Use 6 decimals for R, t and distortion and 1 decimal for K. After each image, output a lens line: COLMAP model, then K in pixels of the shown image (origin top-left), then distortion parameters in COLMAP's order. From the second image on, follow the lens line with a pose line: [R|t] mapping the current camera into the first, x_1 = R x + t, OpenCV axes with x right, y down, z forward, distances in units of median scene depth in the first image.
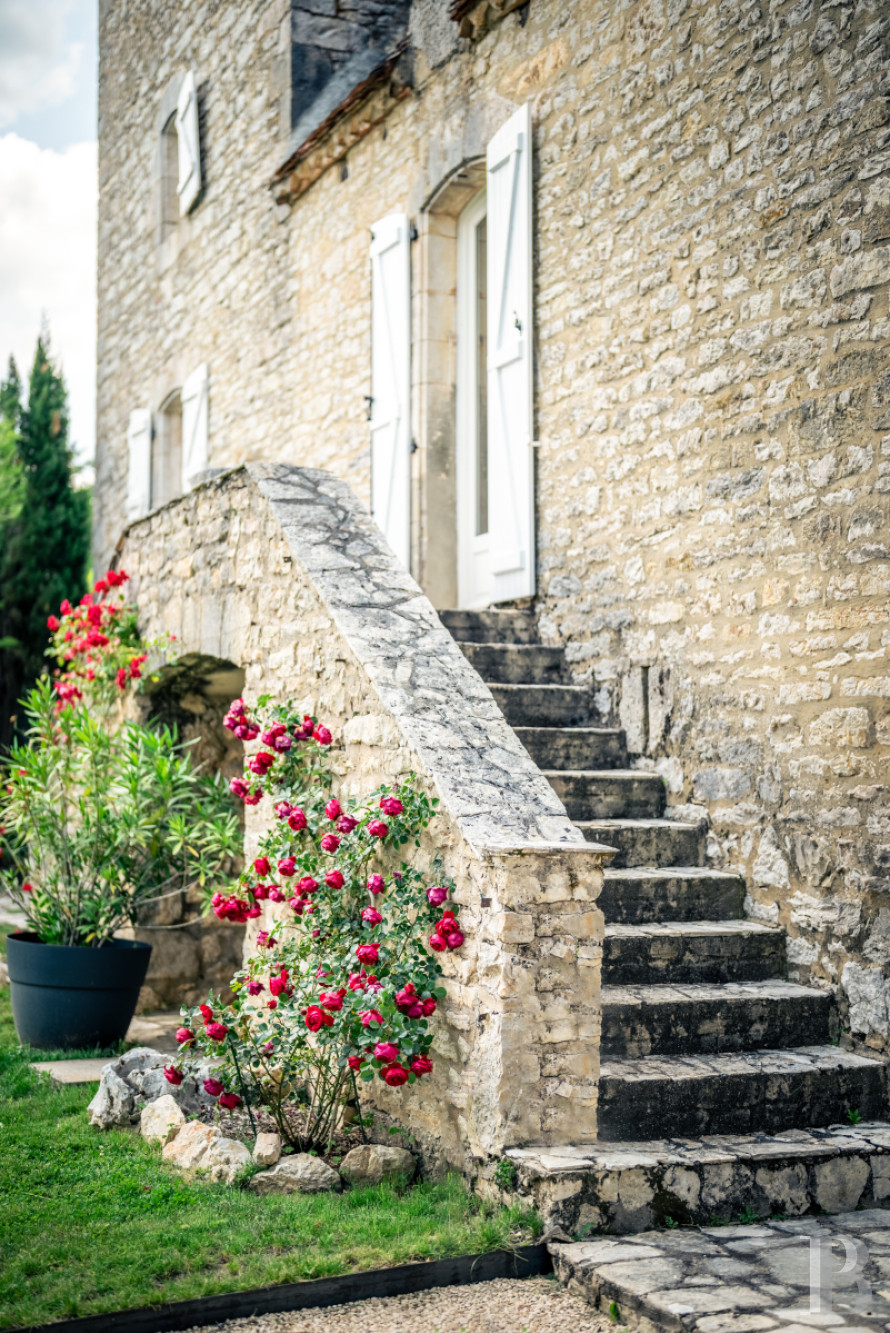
lens RADIAL K [[1958.9, 0, 445.2], [0, 1958.9, 568.5], [0, 0, 1]] dist [-0.004794, 0.112475]
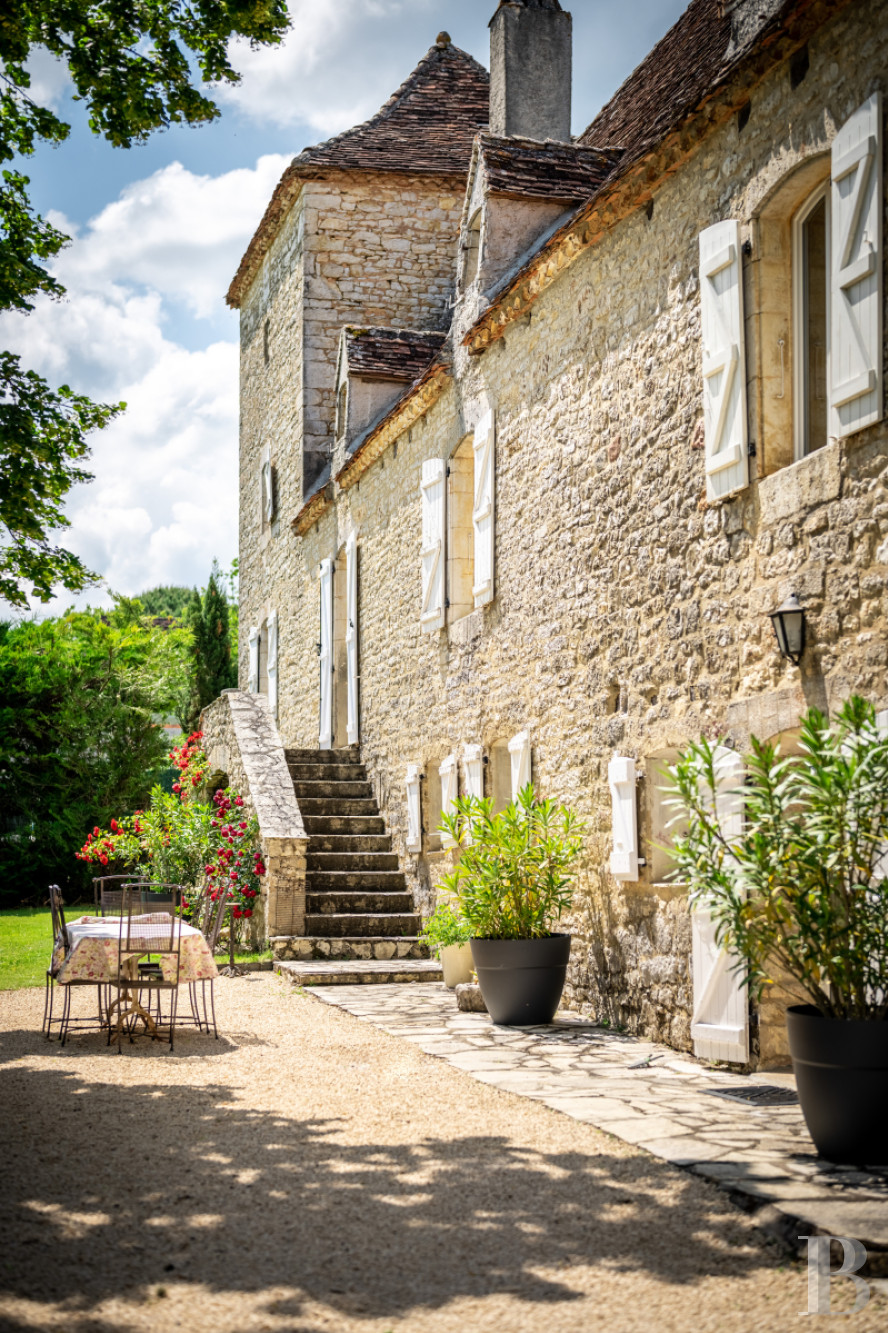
lens RADIAL K [[1958.9, 0, 444.2], [0, 1958.9, 568.5], [0, 0, 1]] dist [-0.004794, 0.112475]
pose [[0.987431, -0.031748, -0.154827, 0.661296], [0.025101, 0.998685, -0.044702, -0.110973], [0.156043, 0.040254, 0.986930, -1.665963]]
